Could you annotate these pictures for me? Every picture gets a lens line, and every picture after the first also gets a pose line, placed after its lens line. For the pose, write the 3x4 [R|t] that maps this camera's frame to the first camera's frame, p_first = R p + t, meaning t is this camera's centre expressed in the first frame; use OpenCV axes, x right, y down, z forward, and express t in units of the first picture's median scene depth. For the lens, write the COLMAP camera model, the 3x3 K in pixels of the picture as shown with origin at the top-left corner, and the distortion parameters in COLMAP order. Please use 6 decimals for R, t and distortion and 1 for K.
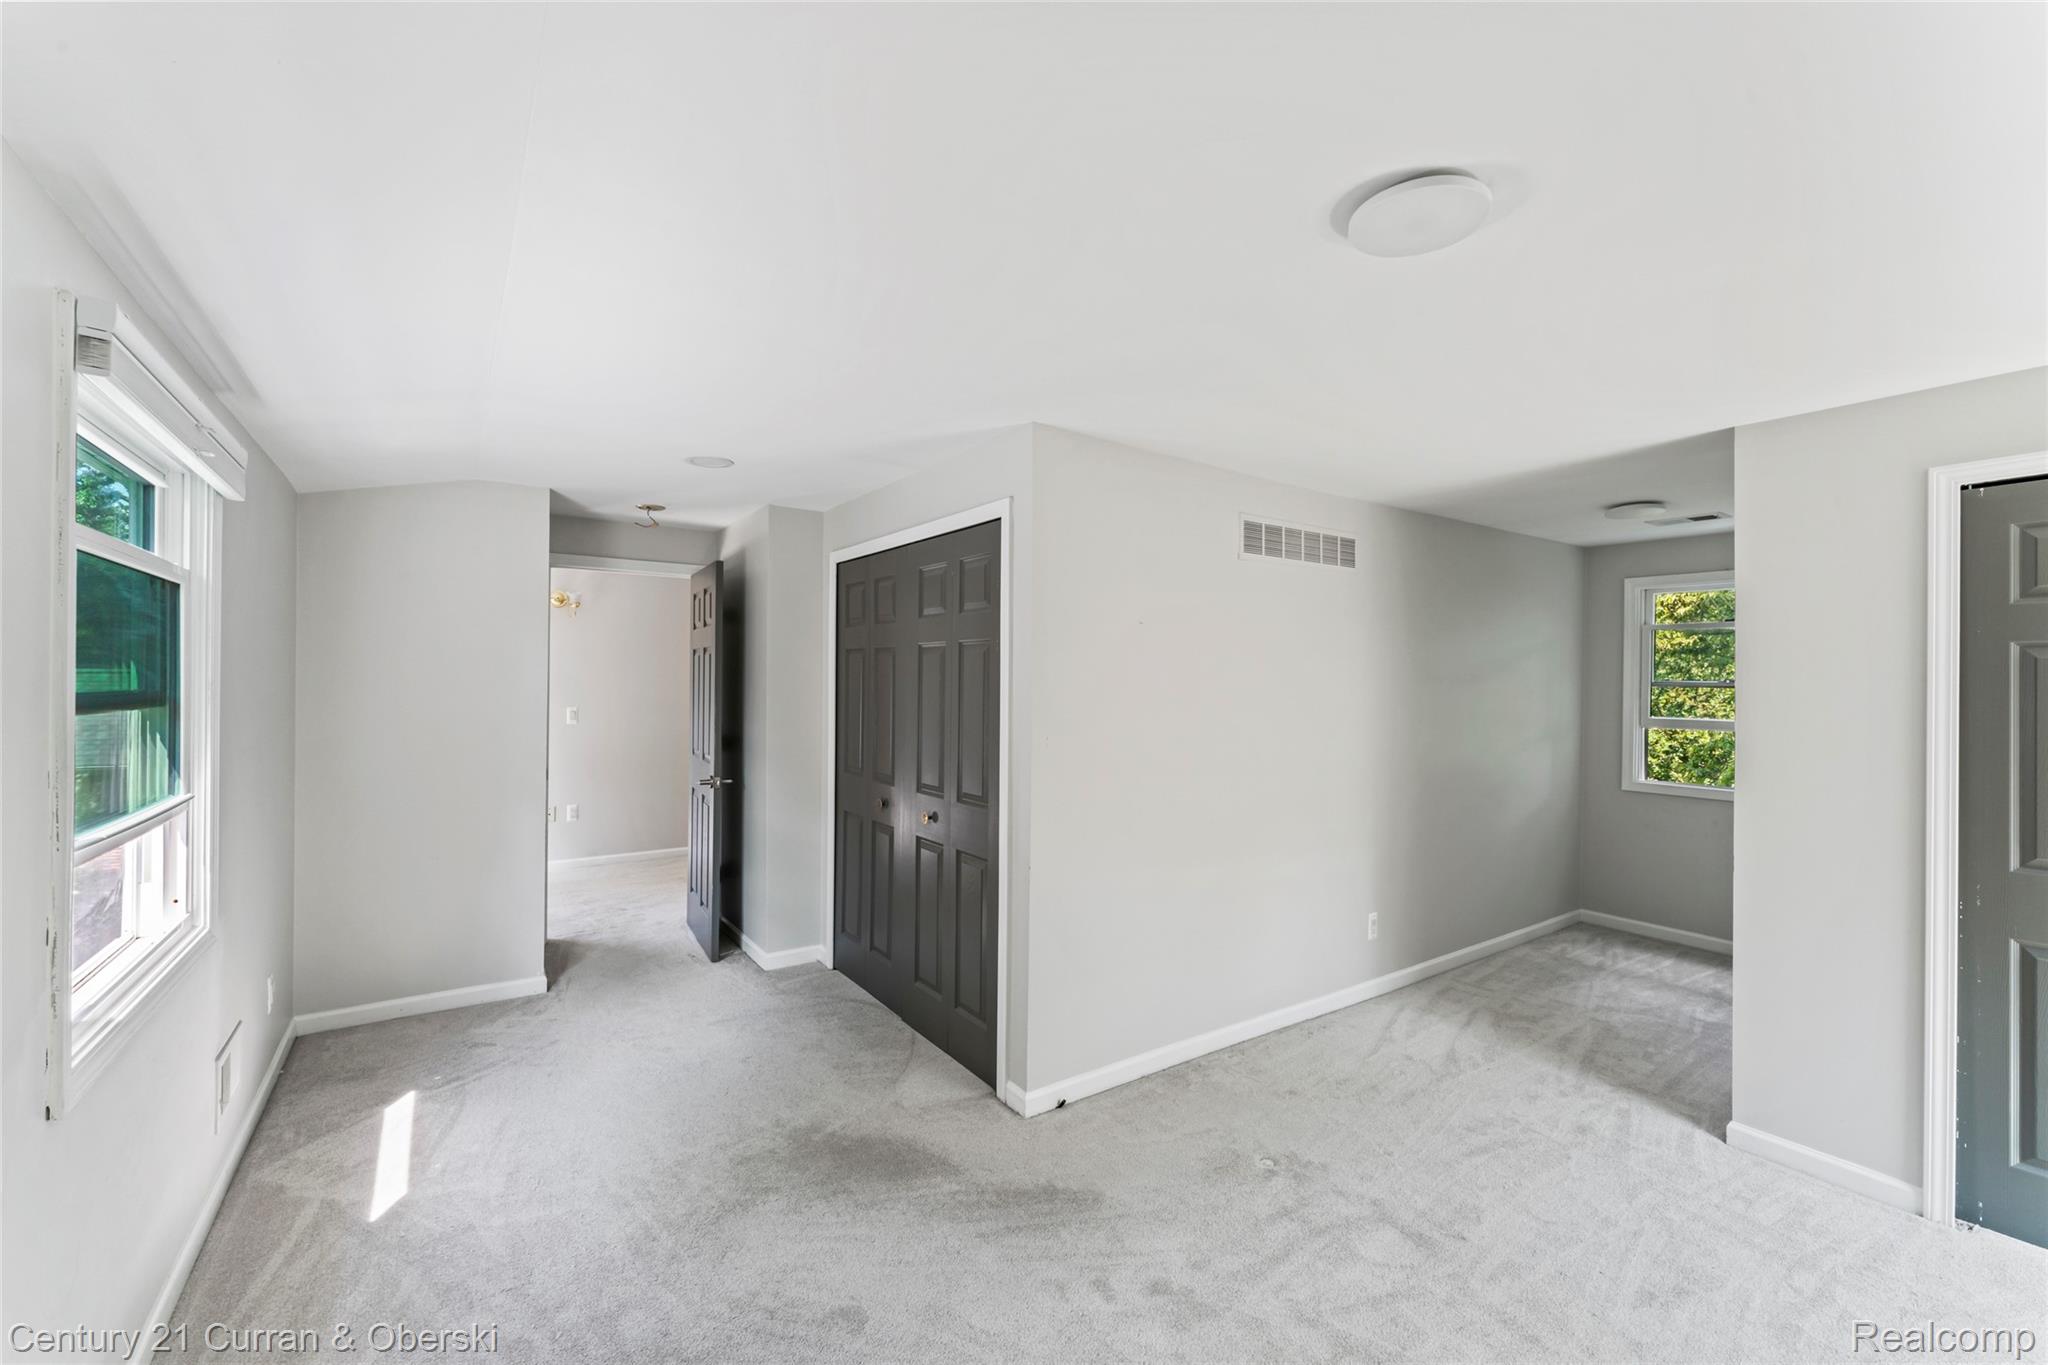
lens RADIAL K [[818.9, 0, 1027.4], [0, 818.9, 676.8], [0, 0, 1]] dist [0.000580, -0.000042]
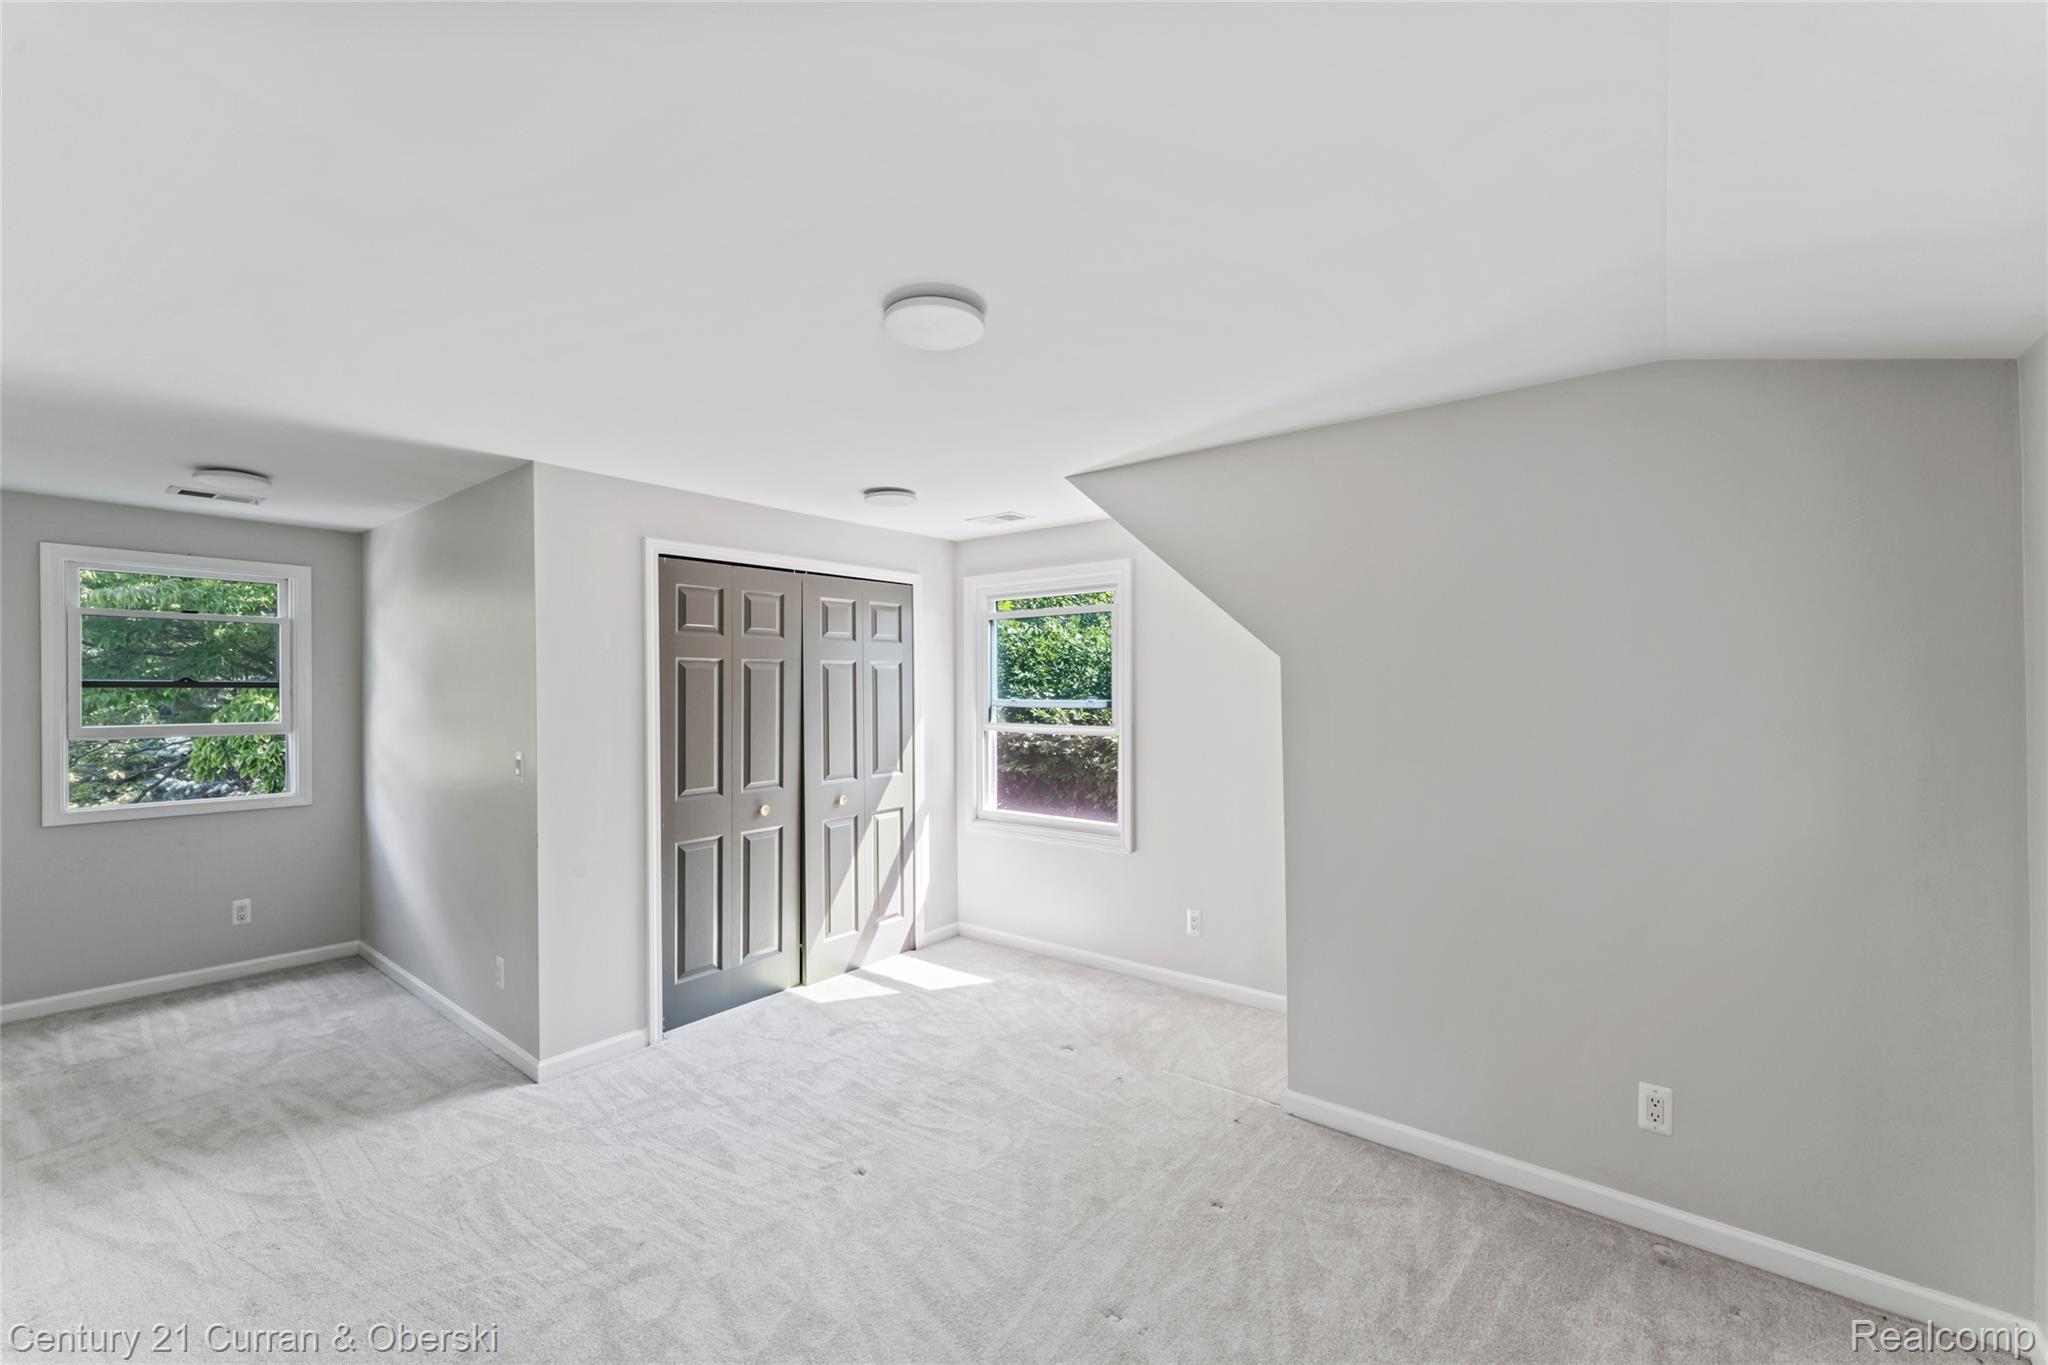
lens RADIAL K [[818.9, 0, 1026.2], [0, 818.9, 693.1], [0, 0, 1]] dist [0.000580, -0.000042]
pose [[-0.270849, -0.023264, 0.962341, -0.357247], [-0.008412, 0.999727, 0.021801, -0.010190], [-0.962585, -0.002191, -0.270970, 0.535447]]
